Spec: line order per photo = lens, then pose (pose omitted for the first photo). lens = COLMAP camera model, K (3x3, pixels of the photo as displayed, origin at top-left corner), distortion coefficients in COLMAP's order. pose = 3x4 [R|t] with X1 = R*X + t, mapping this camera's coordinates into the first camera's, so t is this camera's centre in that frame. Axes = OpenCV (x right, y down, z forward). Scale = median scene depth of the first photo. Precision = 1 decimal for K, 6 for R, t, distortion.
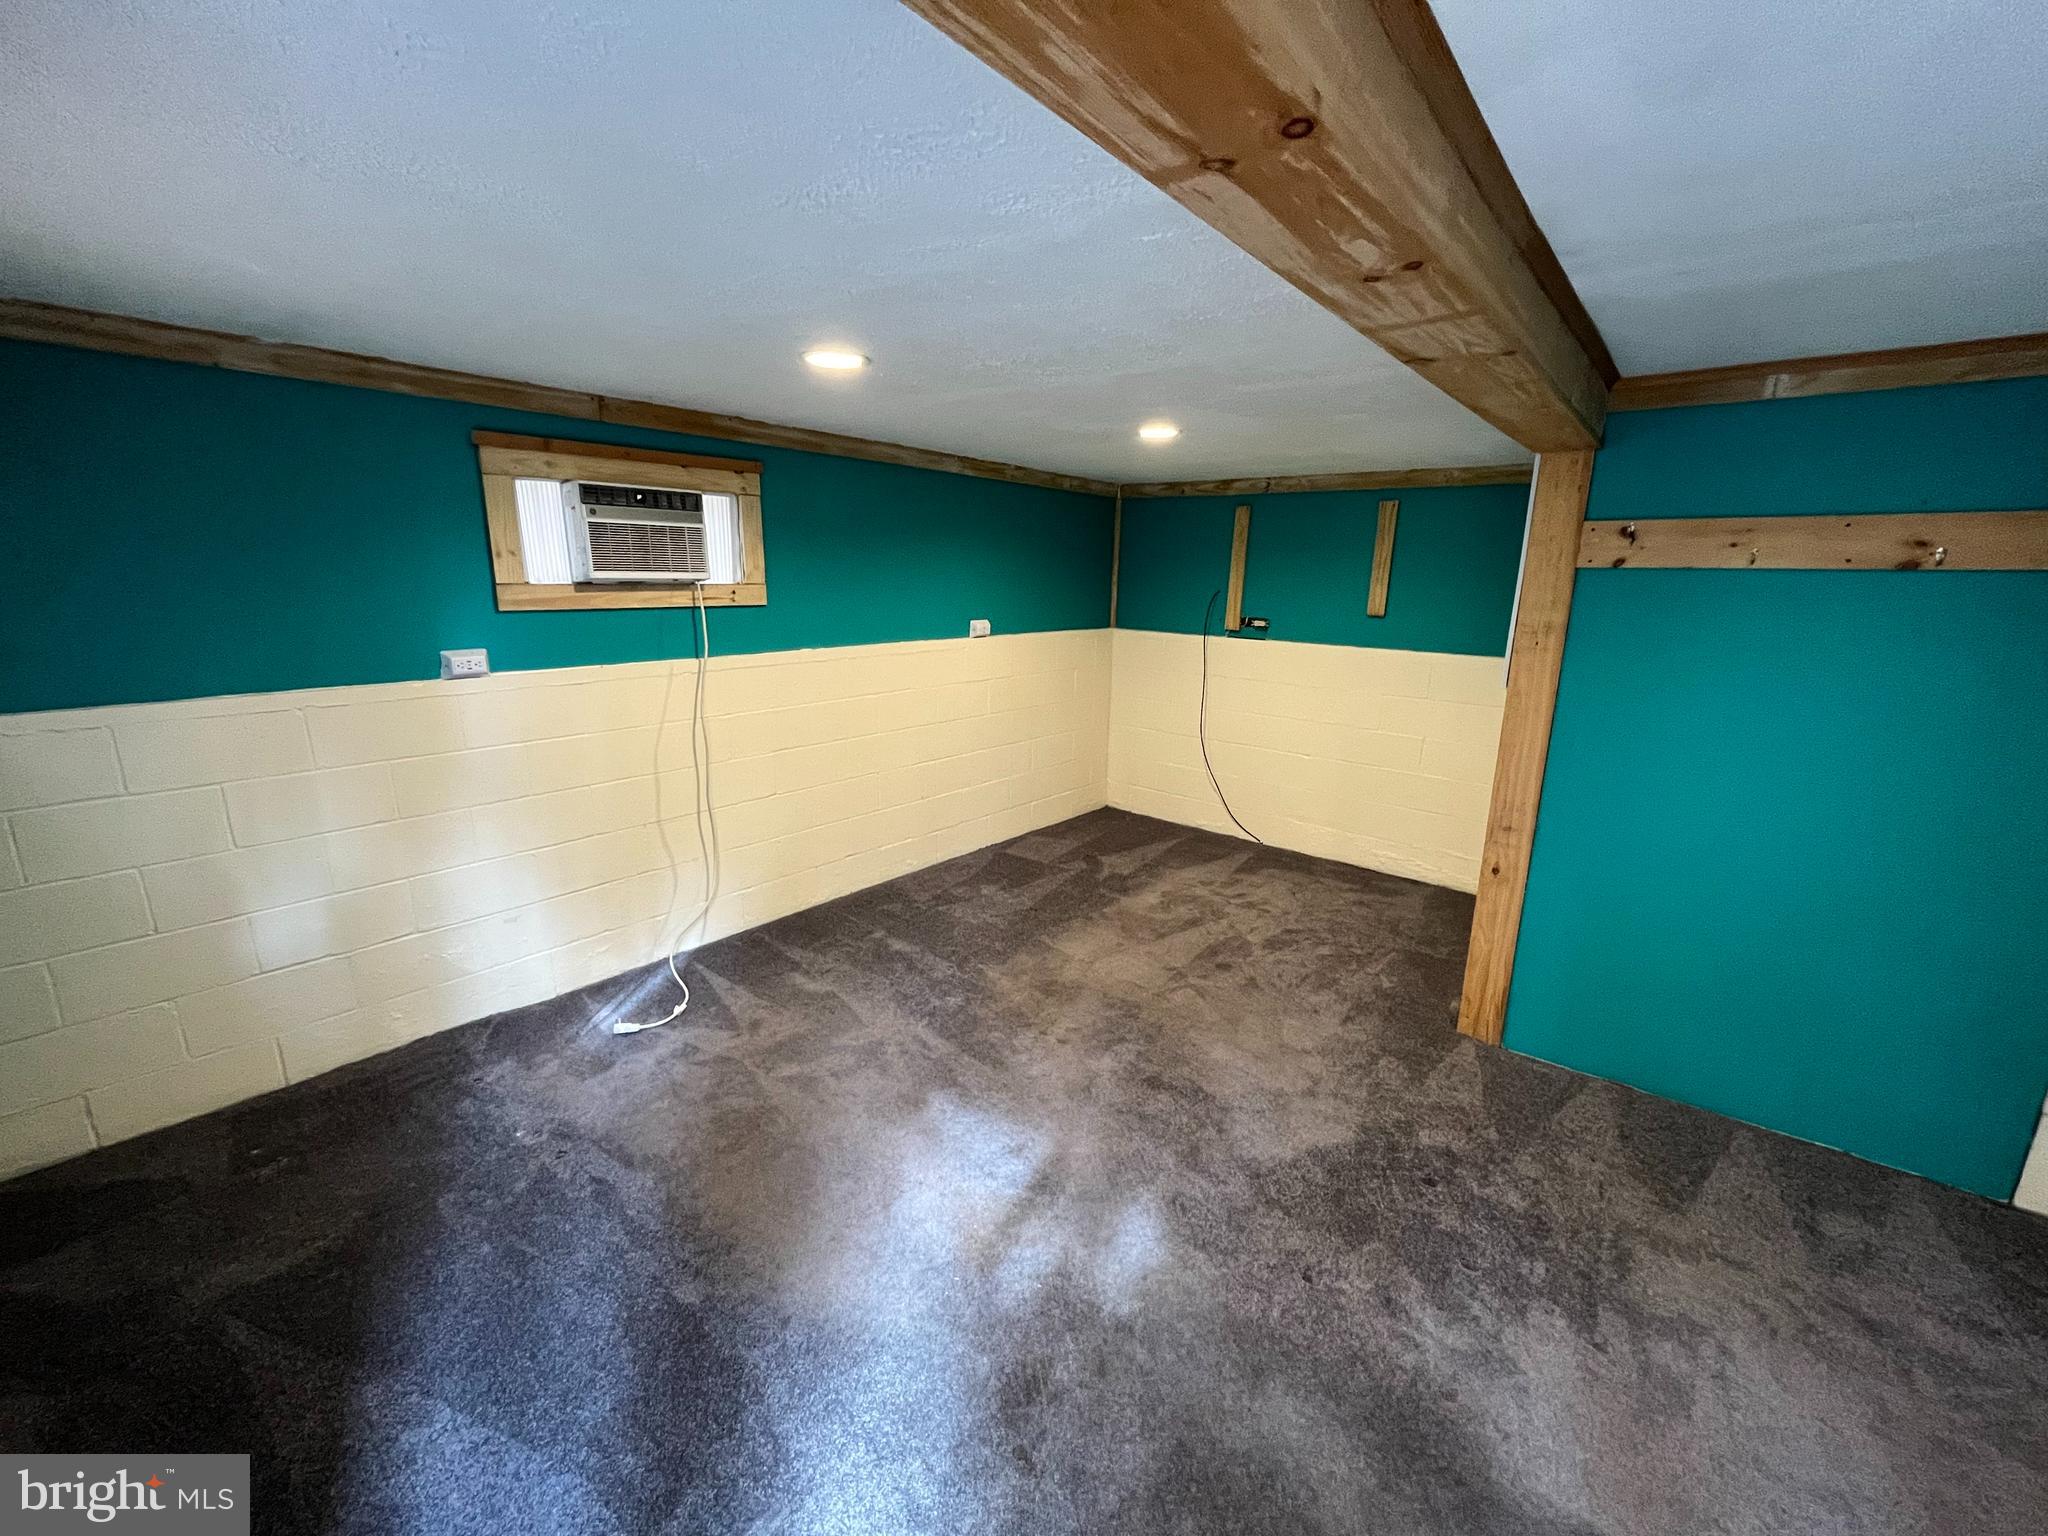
lens RADIAL K [[834.4, 0, 1029.1], [0, 834.4, 767.4], [0, 0, 1]] dist [-0.000391, 0.000508]
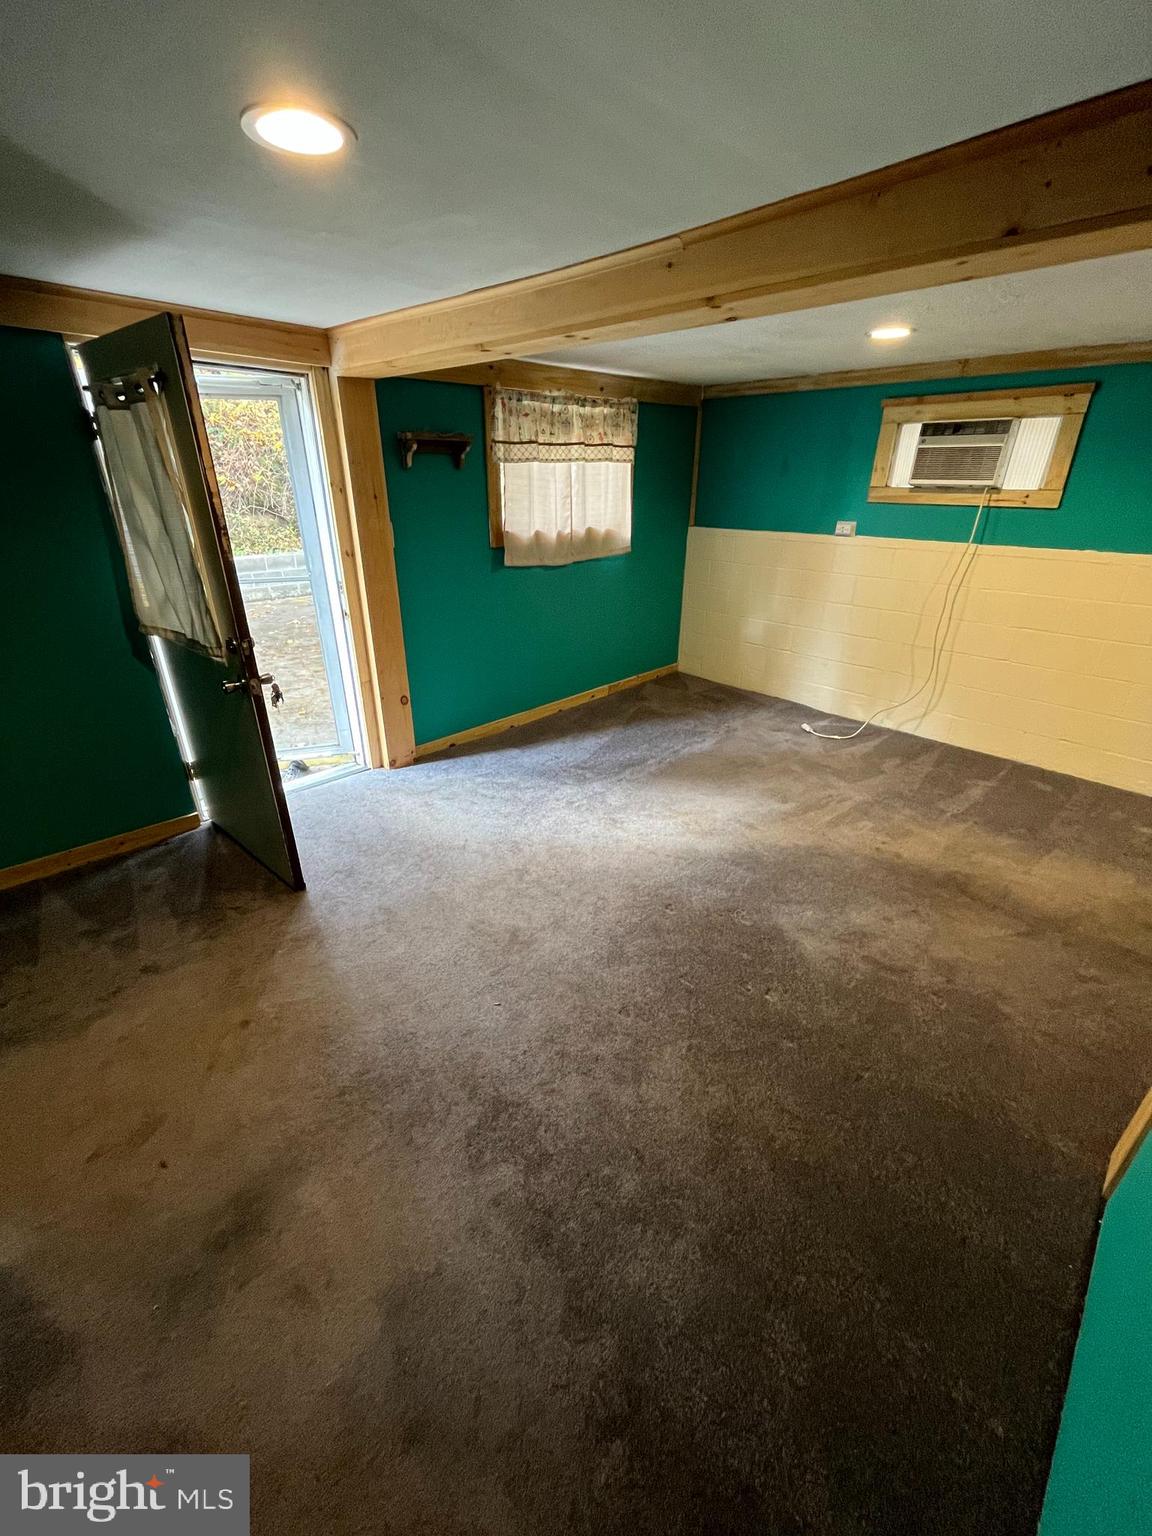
lens RADIAL K [[625.8, 0, 580.8], [0, 625.8, 767.7], [0, 0, 1]] dist [-0.000391, 0.000508]
pose [[-0.094718, 0.402944, -0.910310, 0.932009], [-0.239922, 0.878228, 0.413707, -0.085451], [0.966160, 0.257589, 0.013491, 0.486298]]
